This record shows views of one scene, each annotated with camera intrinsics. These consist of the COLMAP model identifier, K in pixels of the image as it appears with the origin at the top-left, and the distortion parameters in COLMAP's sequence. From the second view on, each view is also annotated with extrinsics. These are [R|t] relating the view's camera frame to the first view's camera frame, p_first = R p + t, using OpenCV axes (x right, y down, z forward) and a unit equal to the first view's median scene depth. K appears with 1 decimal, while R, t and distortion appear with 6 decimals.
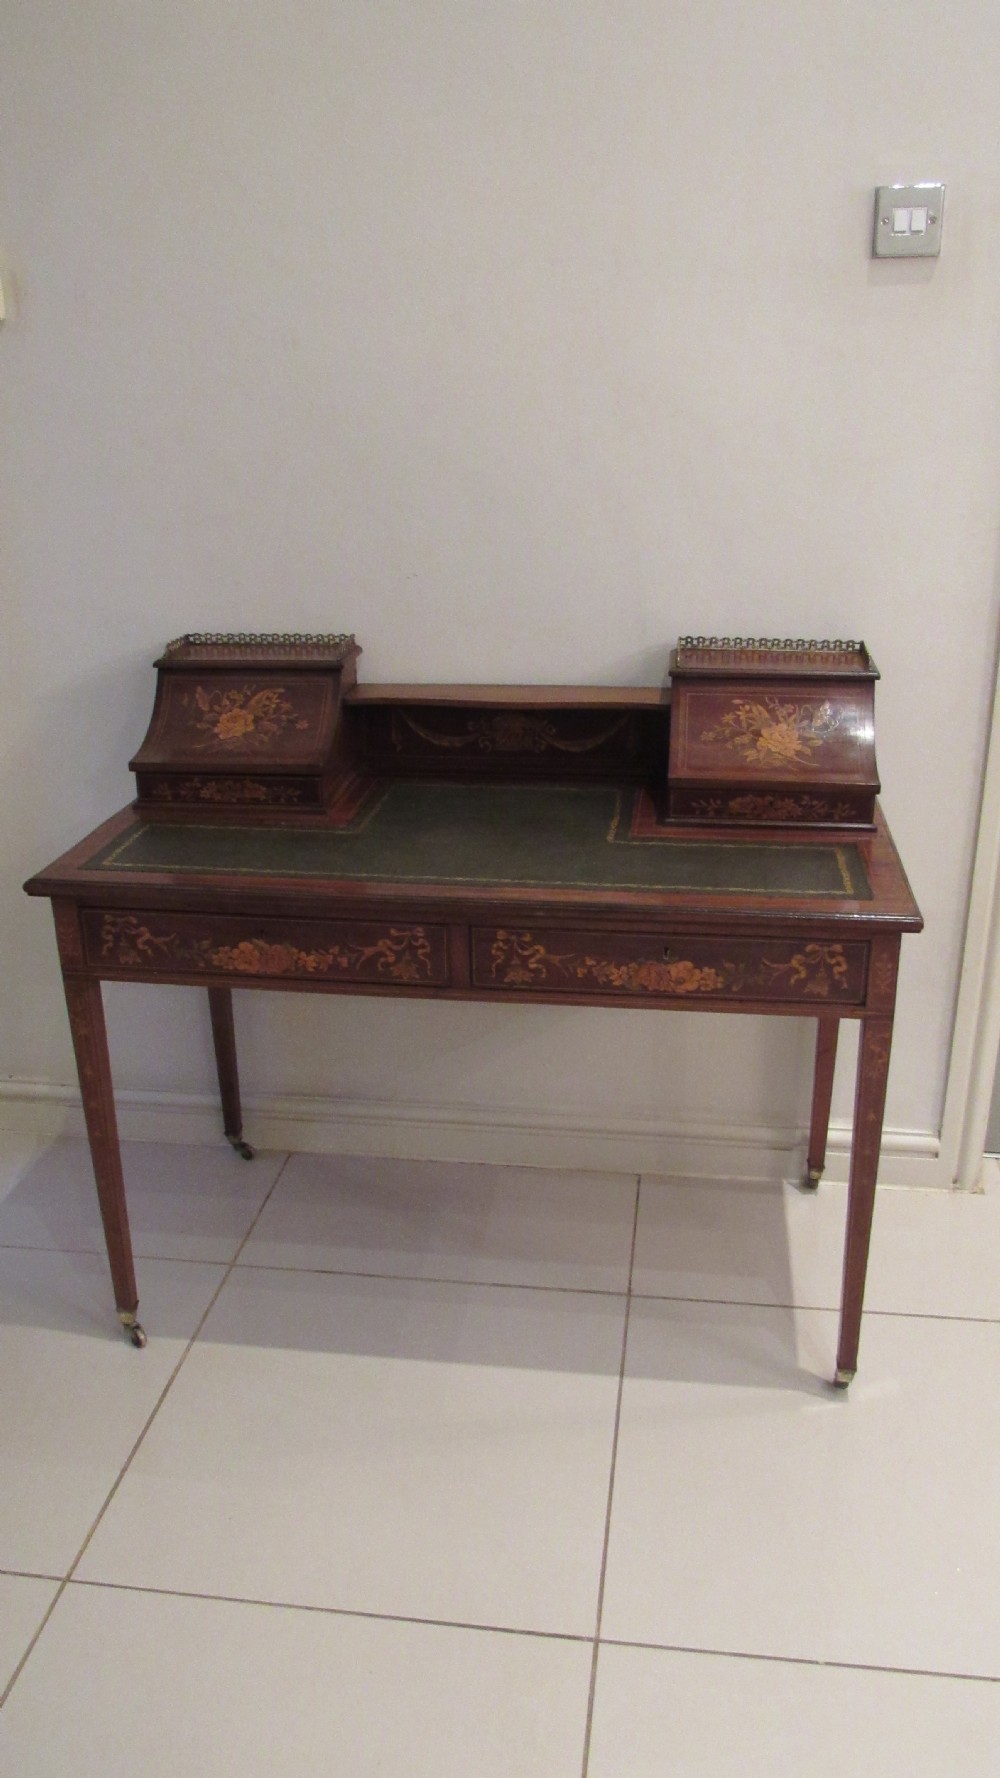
lens RADIAL K [[1400.3, 0, 500.9], [0, 1400.3, 901.2], [0, 0, 1]] dist [-0.040737, 0.000738]
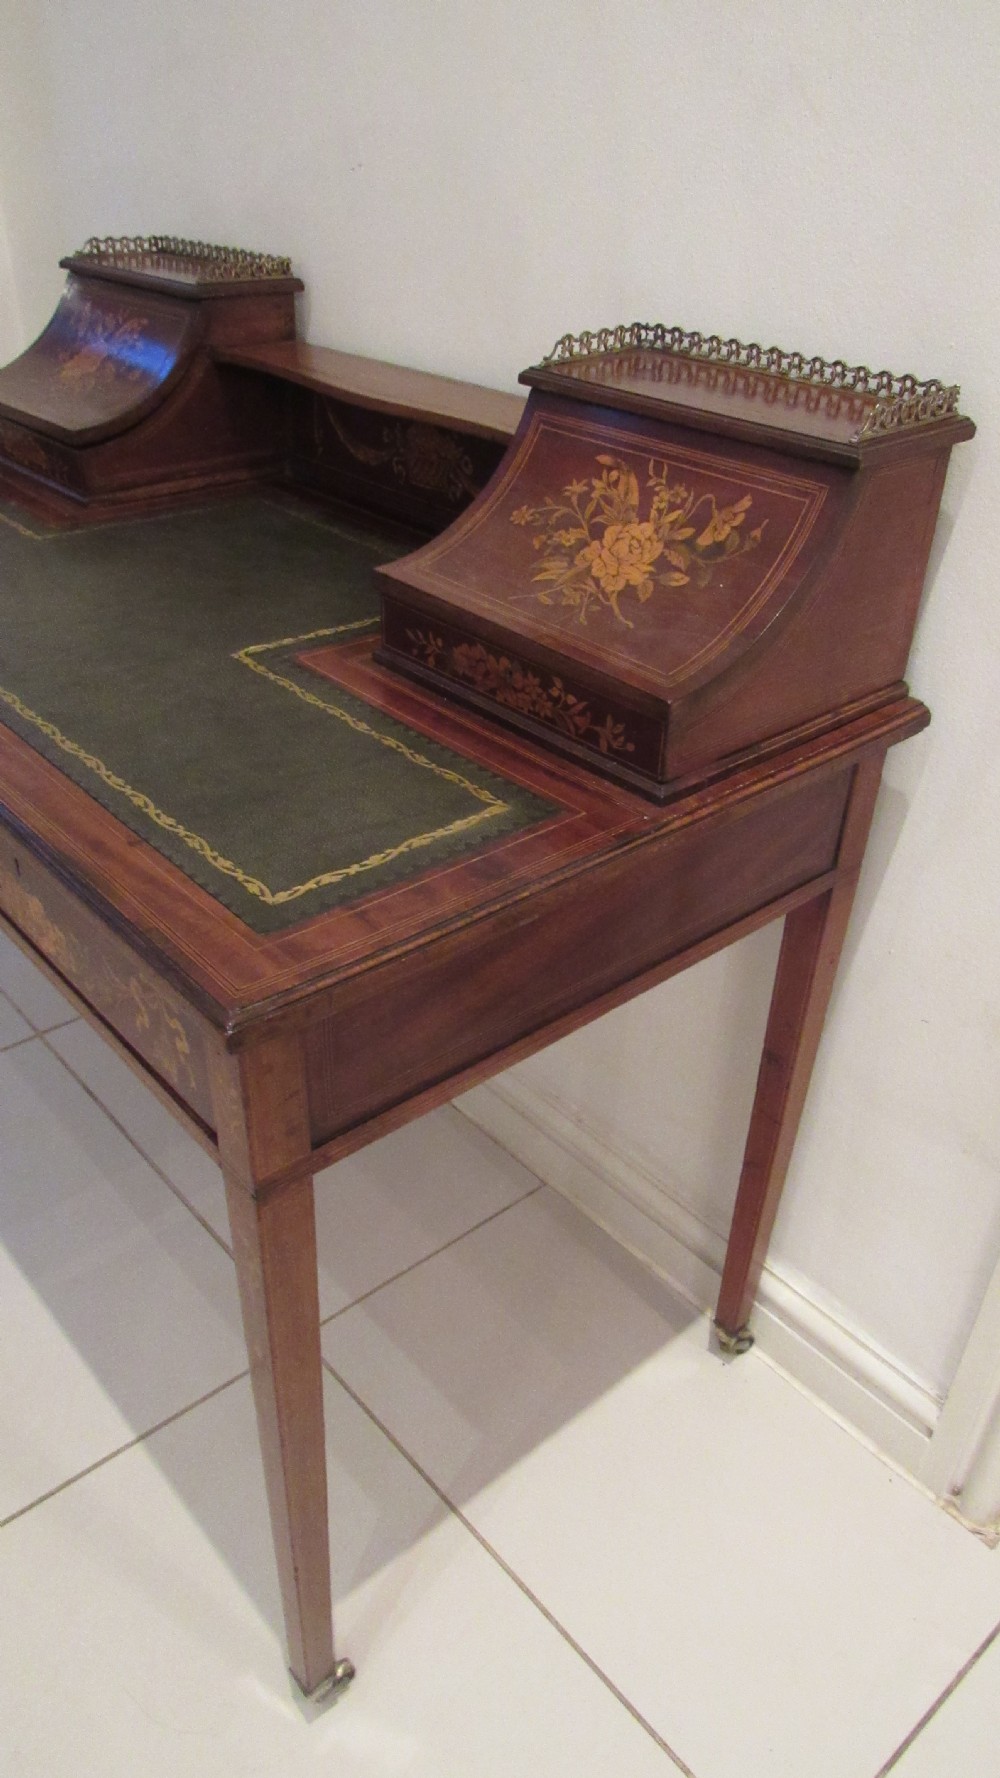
lens RADIAL K [[1274.5, 0, 495.8], [0, 1274.5, 890.5], [0, 0, 1]] dist [-0.022535, 0.000727]
pose [[0.753578, 0.381579, -0.535274, 0.454115], [-0.275510, 0.922646, 0.269850, -0.118655], [0.596838, -0.055879, 0.800414, 0.643948]]
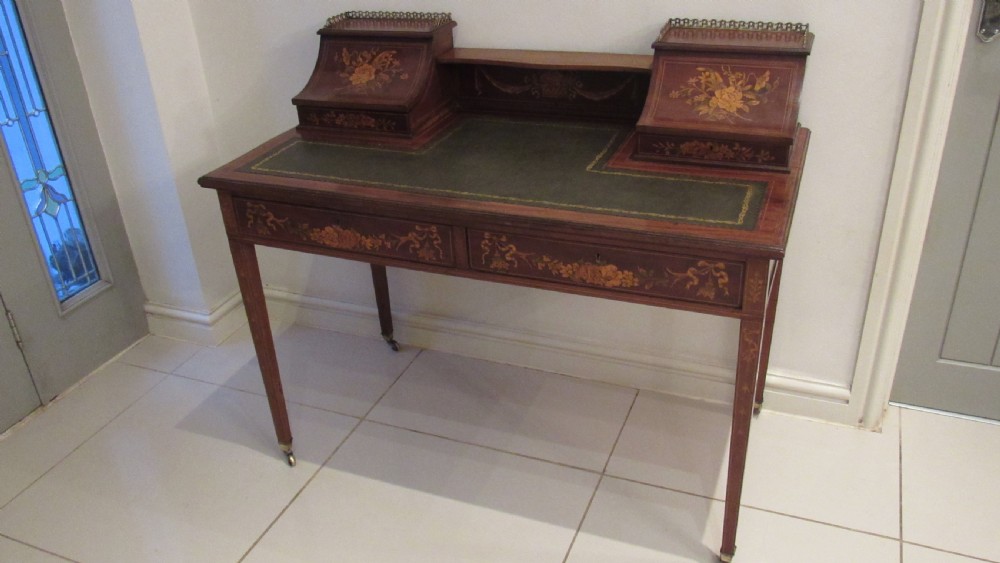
lens RADIAL K [[840.3, 0, 497.9], [0, 840.3, 280.2], [0, 0, 1]] dist [-0.047573, 0.010674]
pose [[0.968906, 0.084463, -0.232566, 0.193004], [-0.051861, 0.988378, 0.142899, -0.048328], [0.241932, -0.126394, 0.962026, 0.155939]]
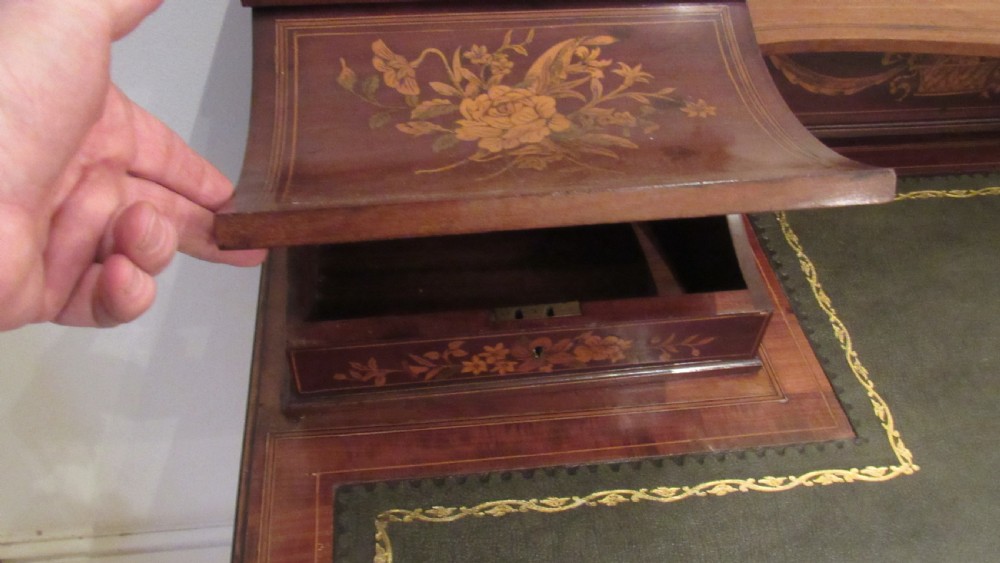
lens RADIAL K [[821.2, 0, 499.9], [0, 821.2, 281.9], [0, 0, 1]] dist [-0.034472, 0.004244]
pose [[0.963588, -0.153656, 0.218834, -0.267732], [0.046663, 0.902473, 0.428211, -0.210504], [-0.263289, -0.402407, 0.876782, 0.852183]]
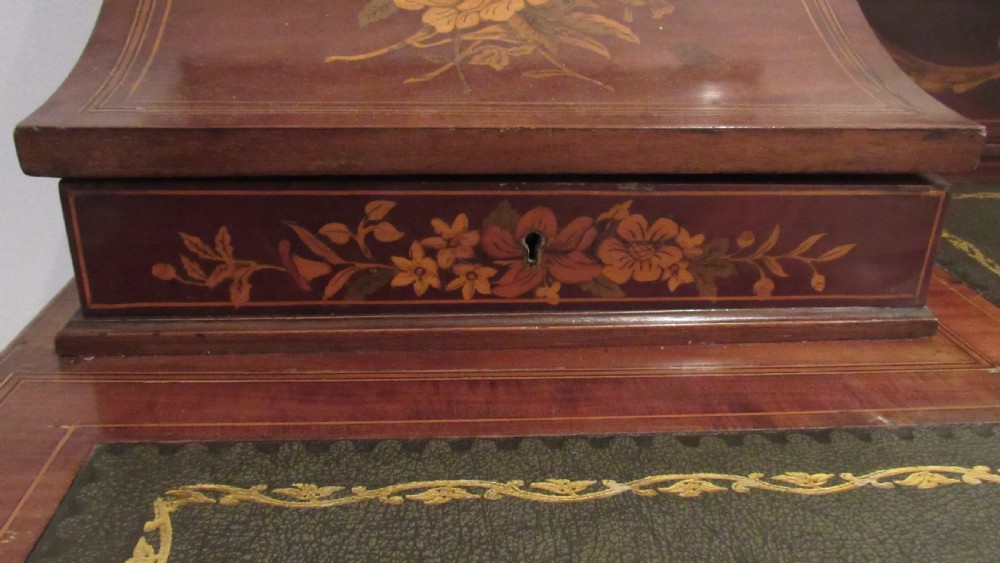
lens RADIAL K [[821.2, 0, 499.9], [0, 821.2, 281.9], [0, 0, 1]] dist [-0.034472, 0.004244]
pose [[0.972699, -0.053237, 0.225882, -0.241856], [0.041053, 0.997455, 0.058300, -0.087185], [-0.228411, -0.047435, 0.972408, 0.926998]]
